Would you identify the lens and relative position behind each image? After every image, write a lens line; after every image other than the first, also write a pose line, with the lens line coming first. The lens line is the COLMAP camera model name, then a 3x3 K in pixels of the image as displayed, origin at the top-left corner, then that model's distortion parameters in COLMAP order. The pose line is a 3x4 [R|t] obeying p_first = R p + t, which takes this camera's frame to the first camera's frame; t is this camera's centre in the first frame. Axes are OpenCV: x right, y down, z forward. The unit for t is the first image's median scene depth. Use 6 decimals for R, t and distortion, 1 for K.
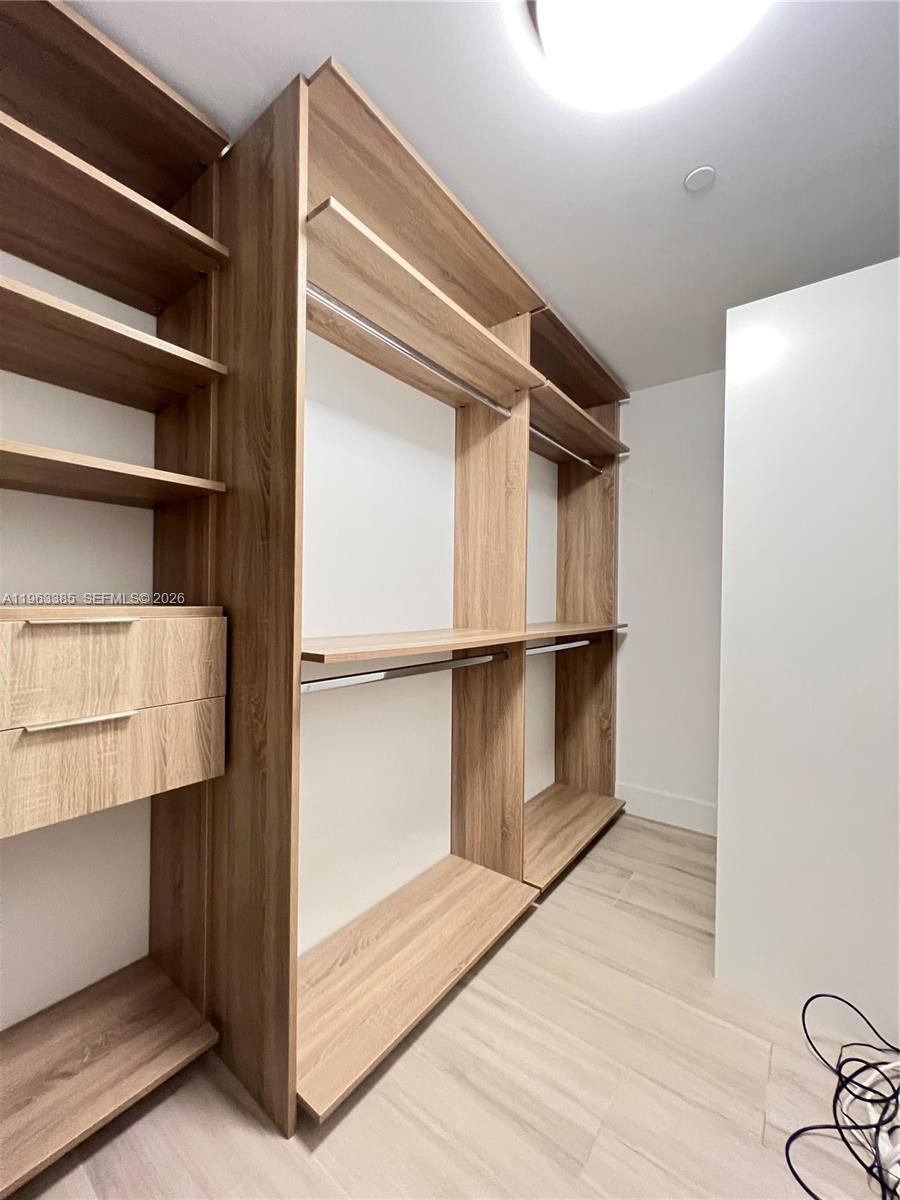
lens RADIAL K [[478.3, 0, 446.7], [0, 478.3, 602.9], [0, 0, 1]] dist [0.001224, 0.000162]
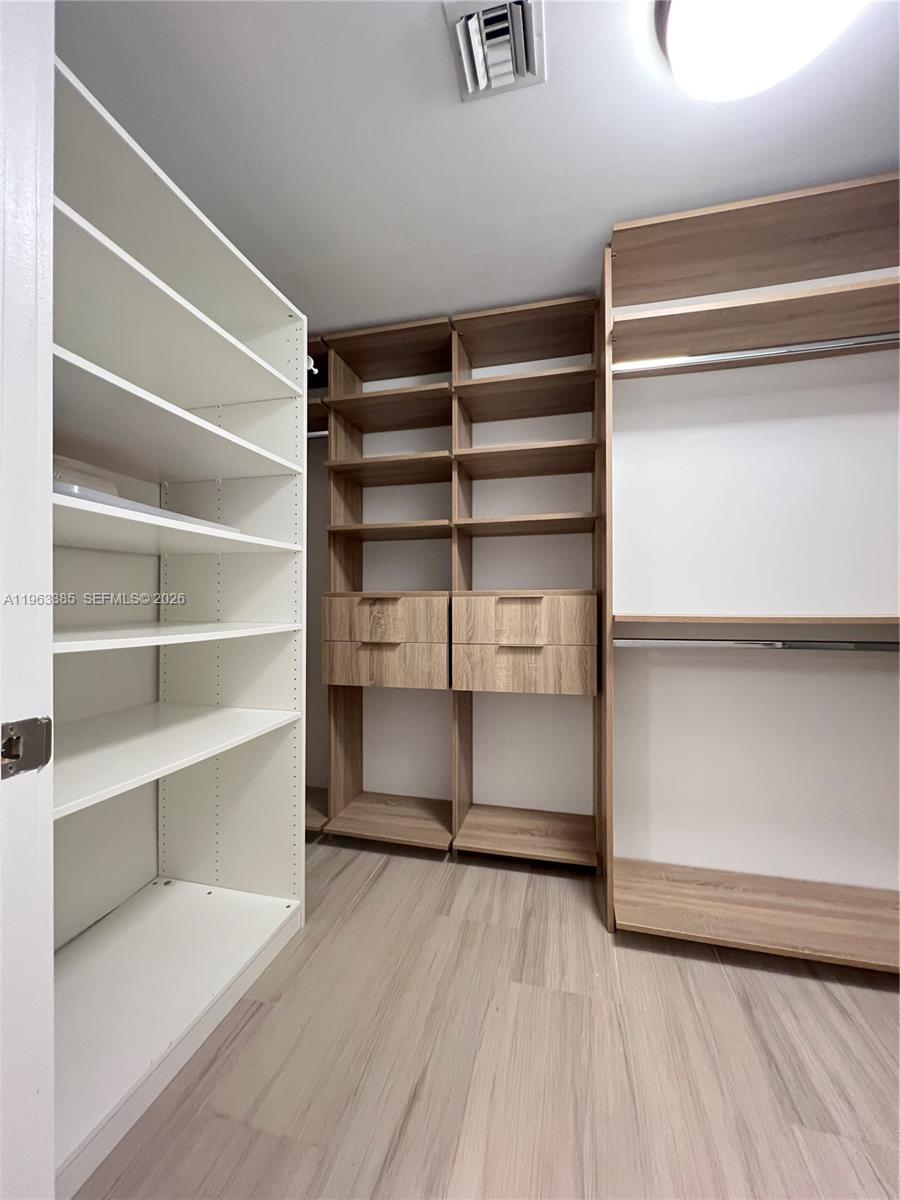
lens RADIAL K [[480.0, 0, 447.9], [0, 480.0, 601.4], [0, 0, 1]] dist [-0.001475, 0.000130]
pose [[0.397873, -0.021104, -0.917198, 0.863681], [0.003716, 0.999764, -0.021392, 0.087280], [0.917433, 0.005103, 0.397858, -0.083792]]
